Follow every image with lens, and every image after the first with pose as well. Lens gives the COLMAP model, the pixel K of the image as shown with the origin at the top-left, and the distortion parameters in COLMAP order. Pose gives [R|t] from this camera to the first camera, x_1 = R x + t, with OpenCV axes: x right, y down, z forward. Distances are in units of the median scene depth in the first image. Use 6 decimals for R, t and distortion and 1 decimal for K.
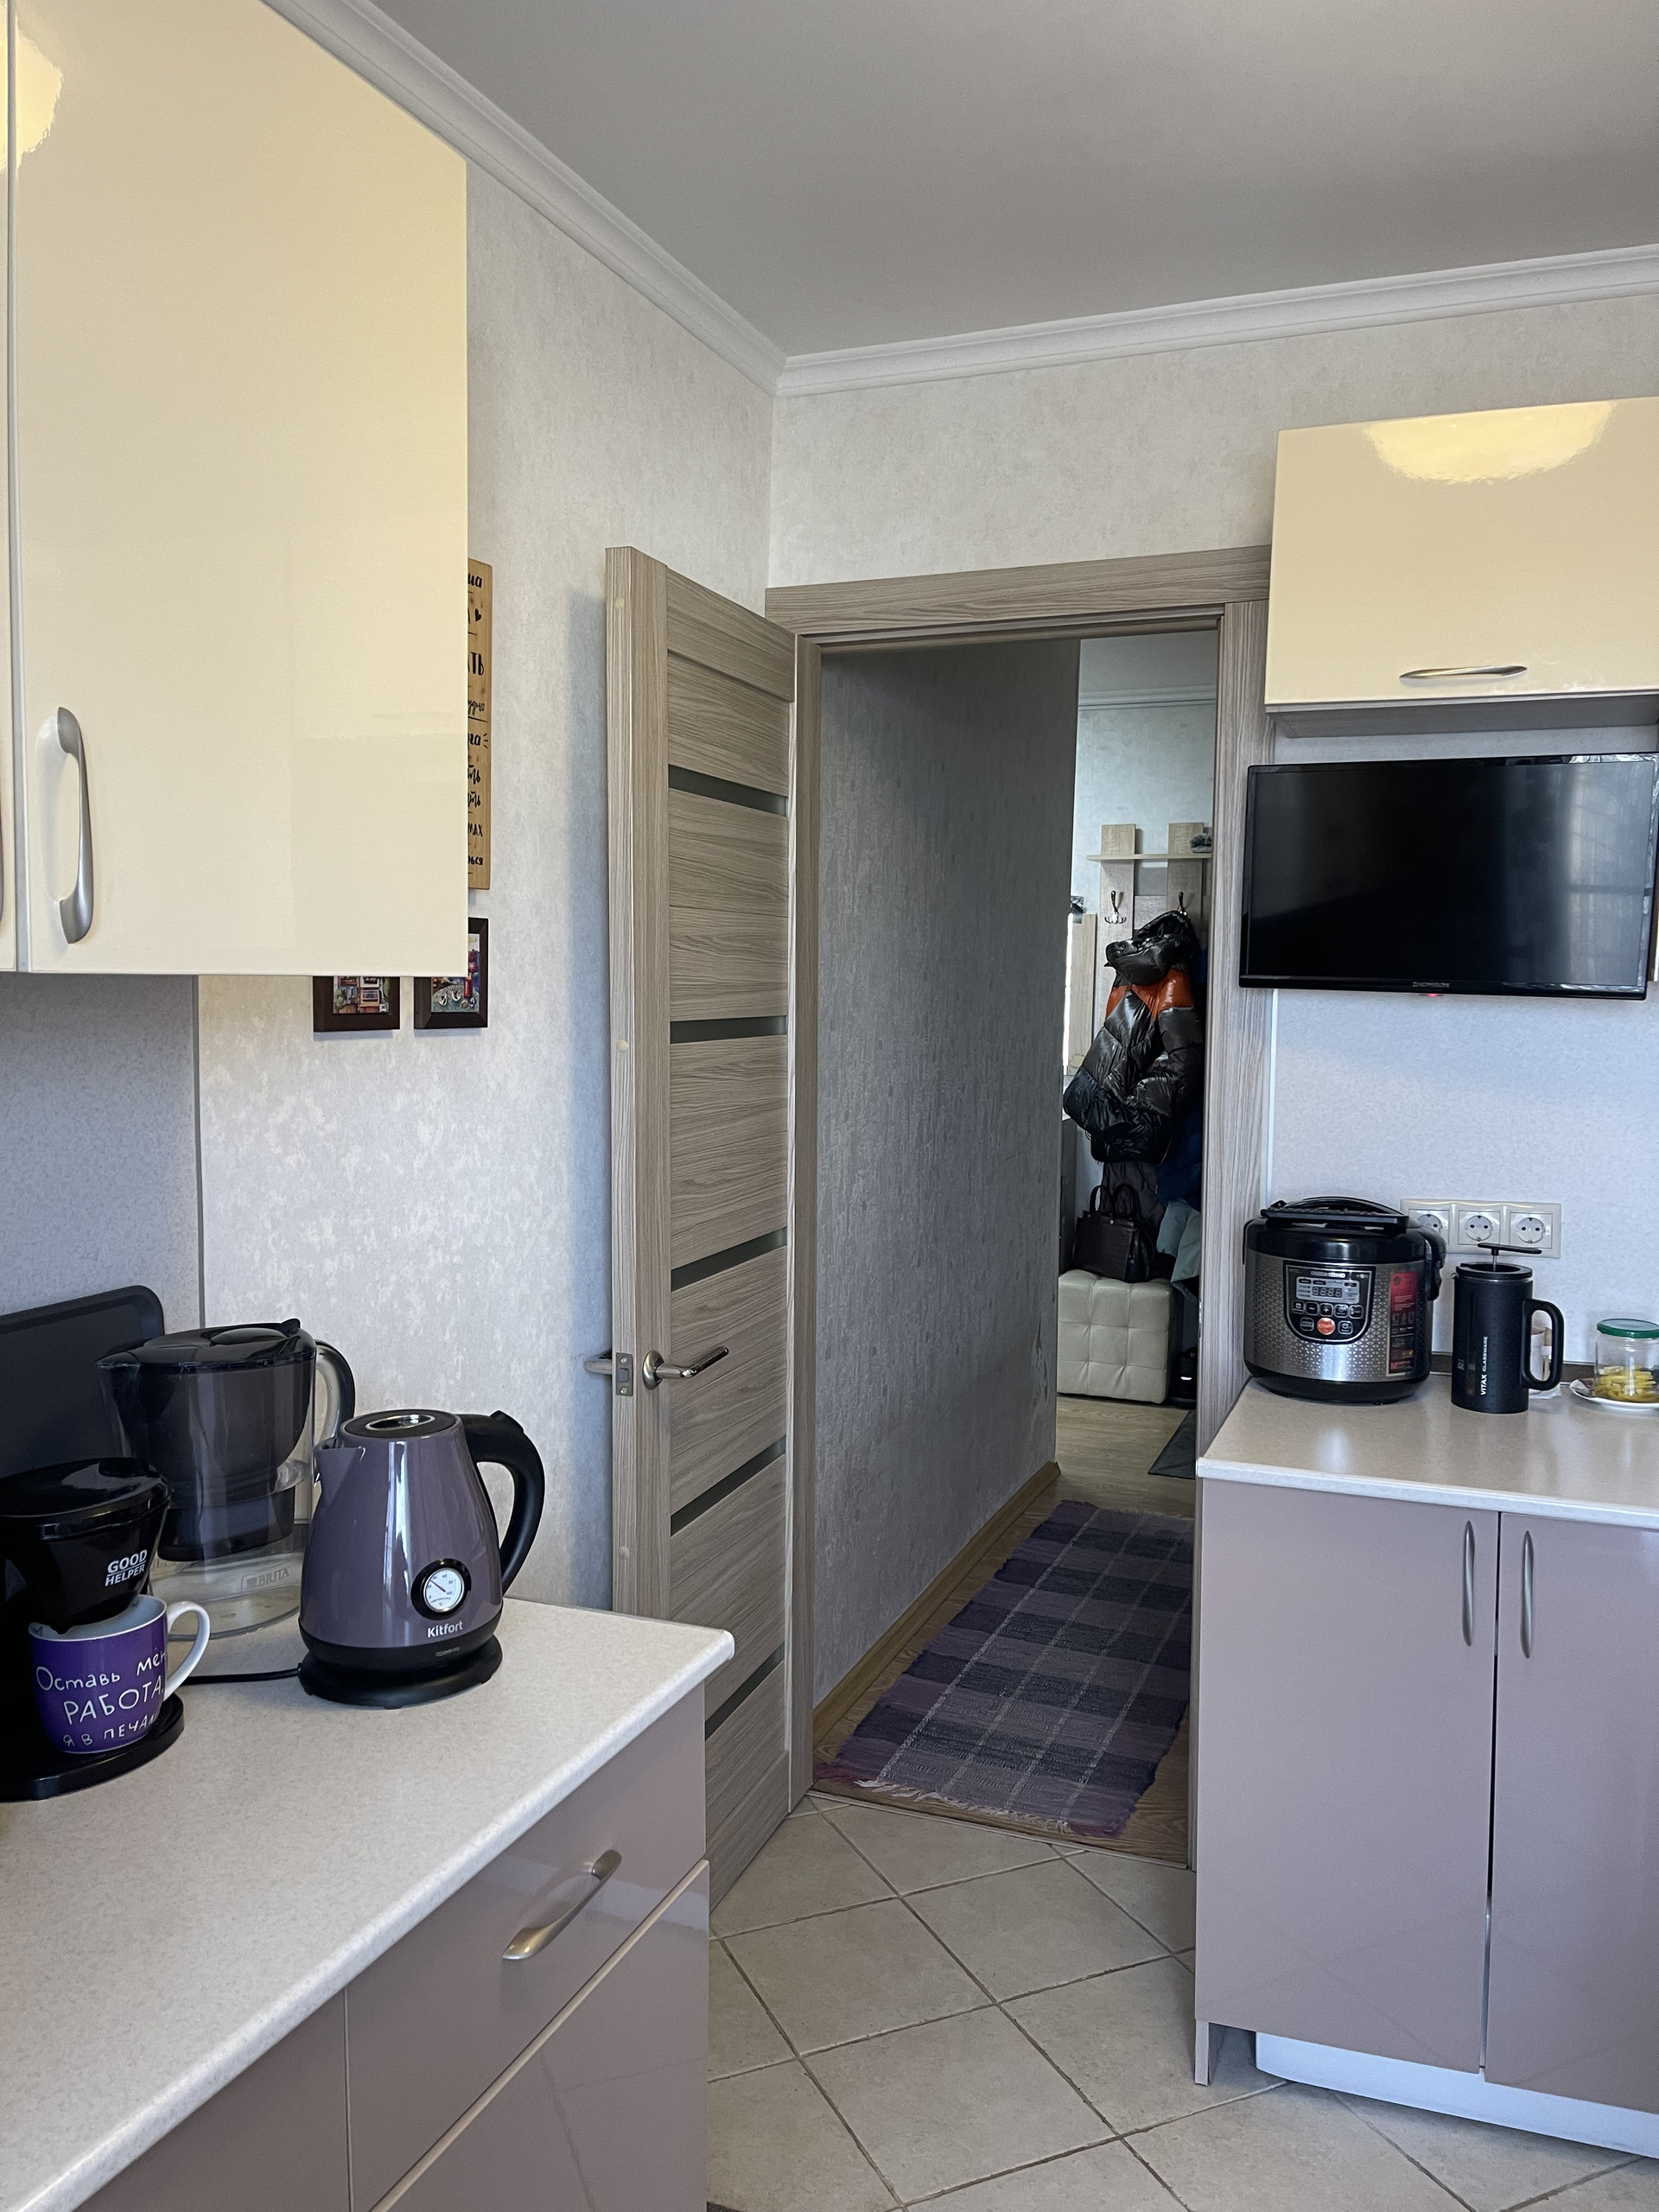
lens RADIAL K [[1676.8, 0, 834.2], [0, 1676.8, 1104.3], [0, 0, 1]] dist [0.048509, -0.052753]
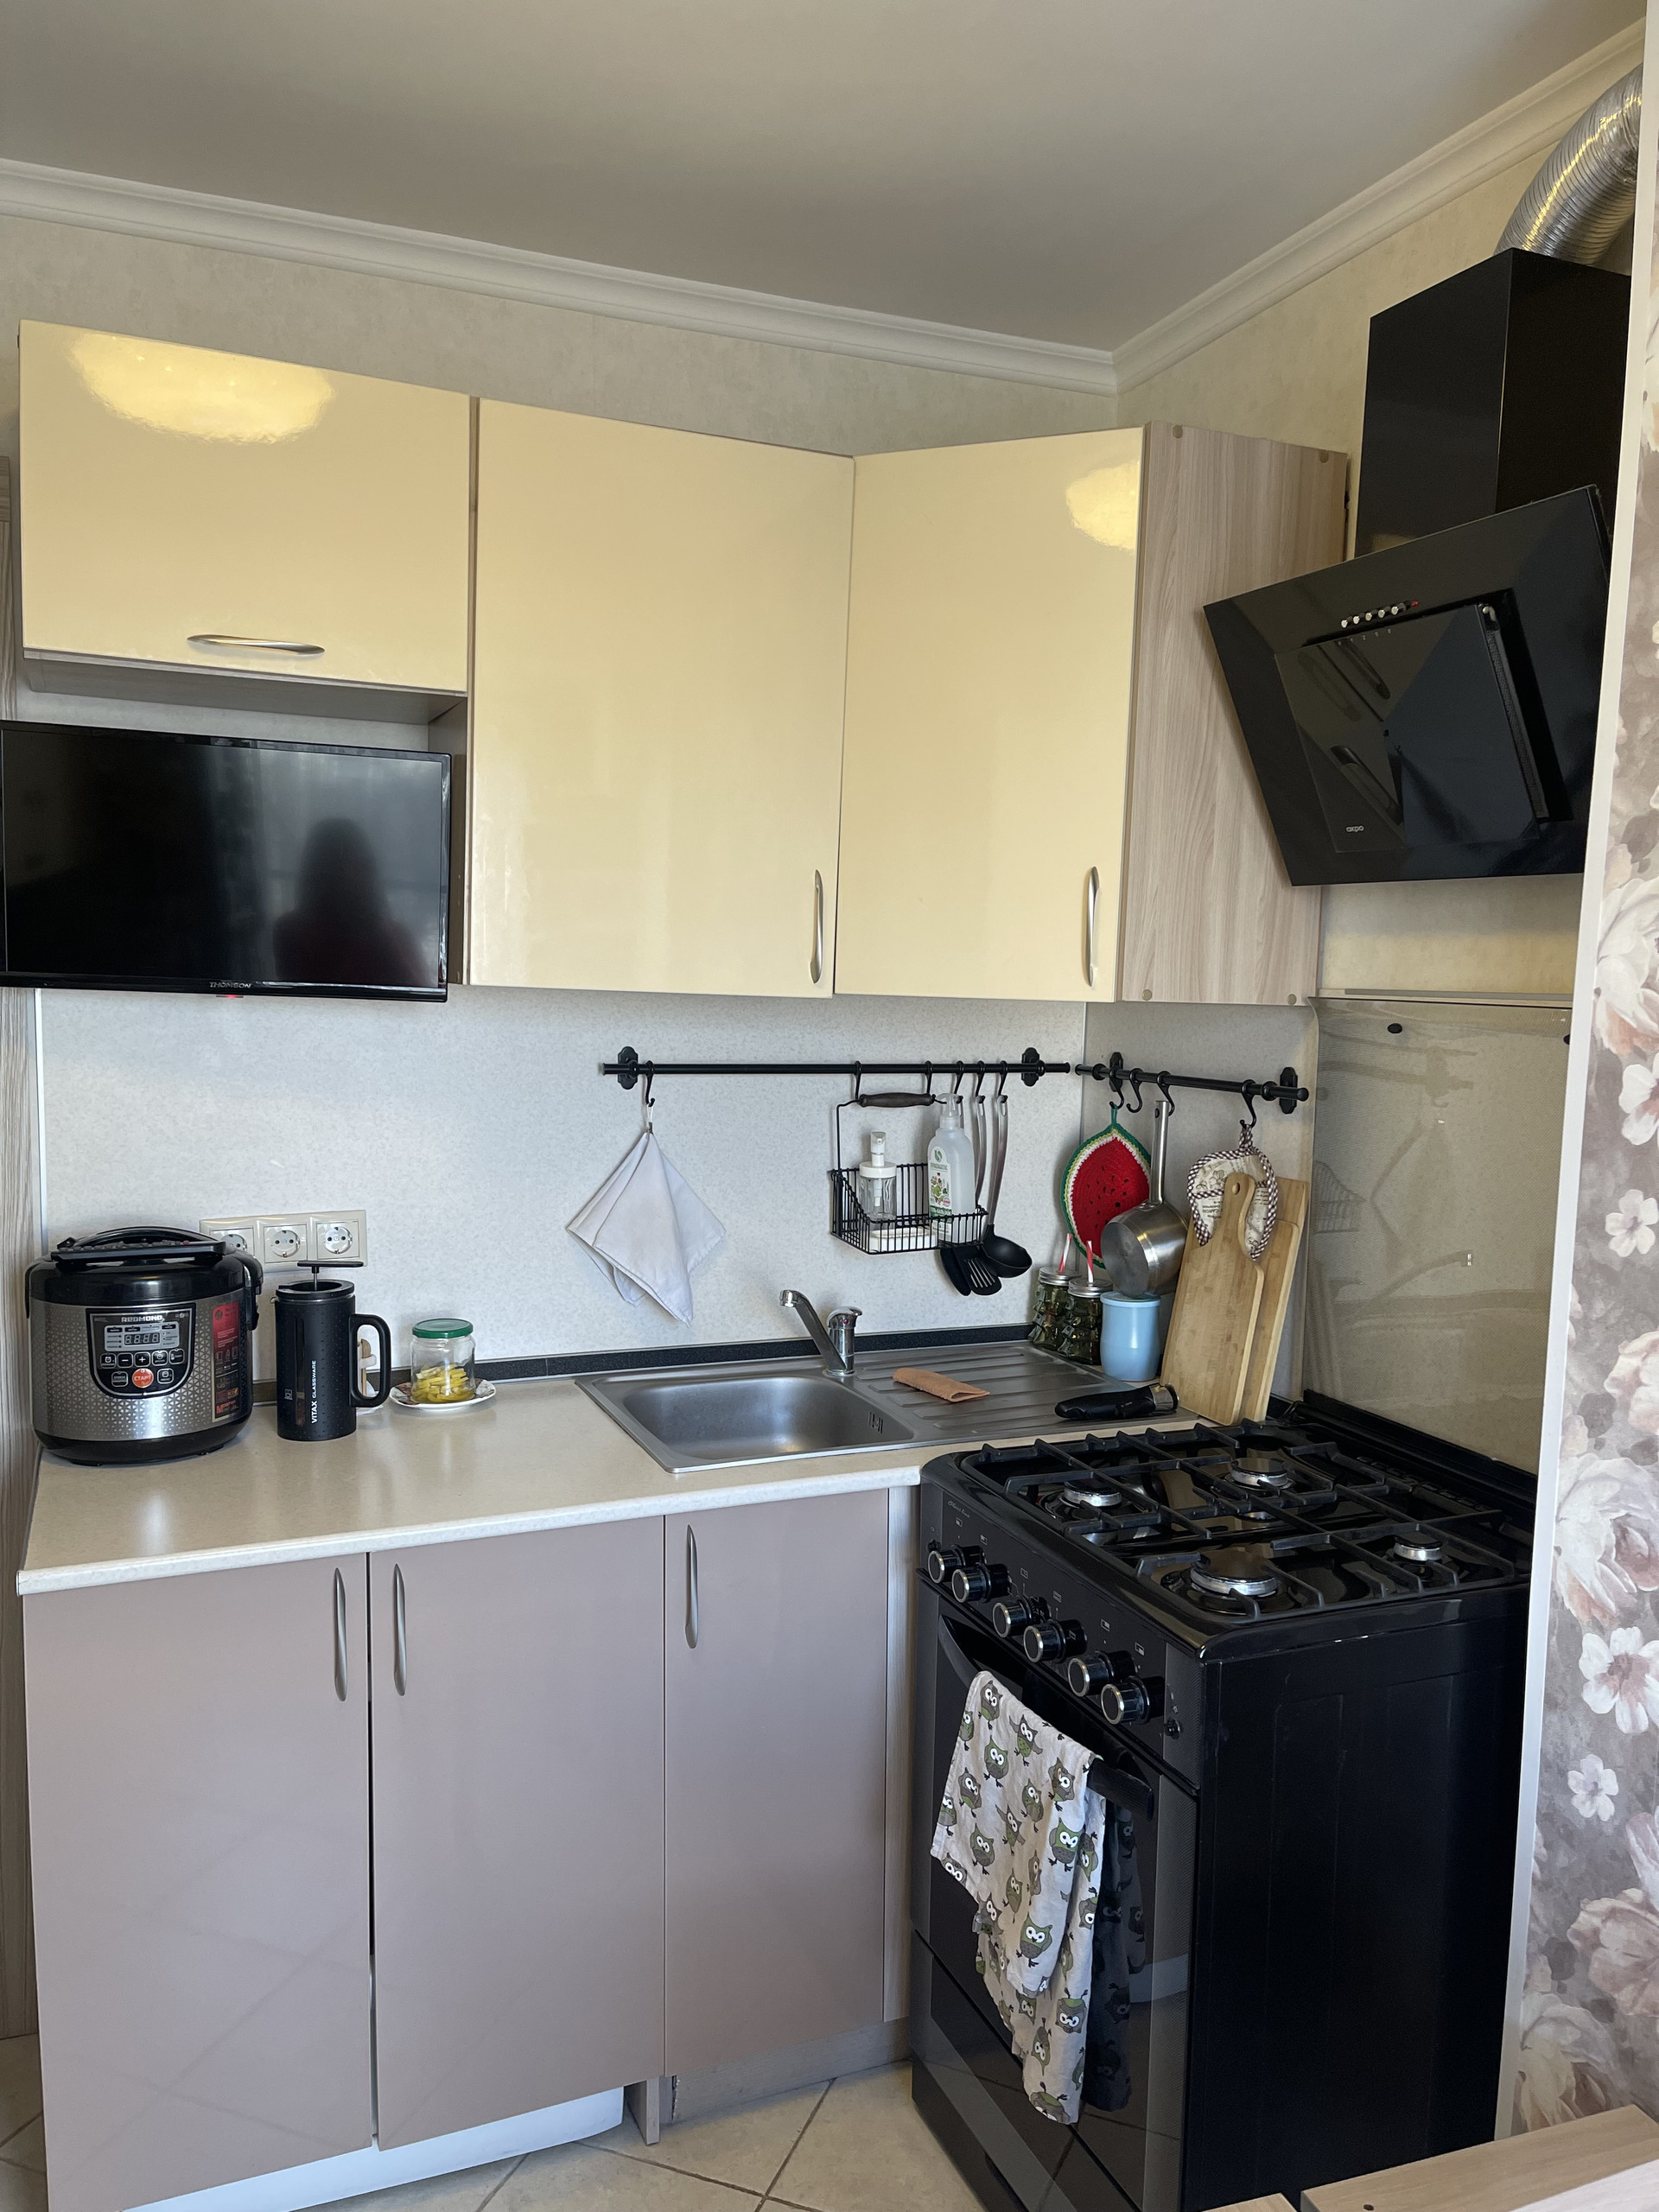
lens RADIAL K [[1676.8, 0, 827.4], [0, 1676.8, 1114.5], [0, 0, 1]] dist [0.048509, -0.052753]
pose [[0.715758, -0.054630, 0.696208, -0.054607], [0.040451, 0.998505, 0.036763, -0.022121], [-0.697176, 0.001849, 0.716898, 0.125334]]
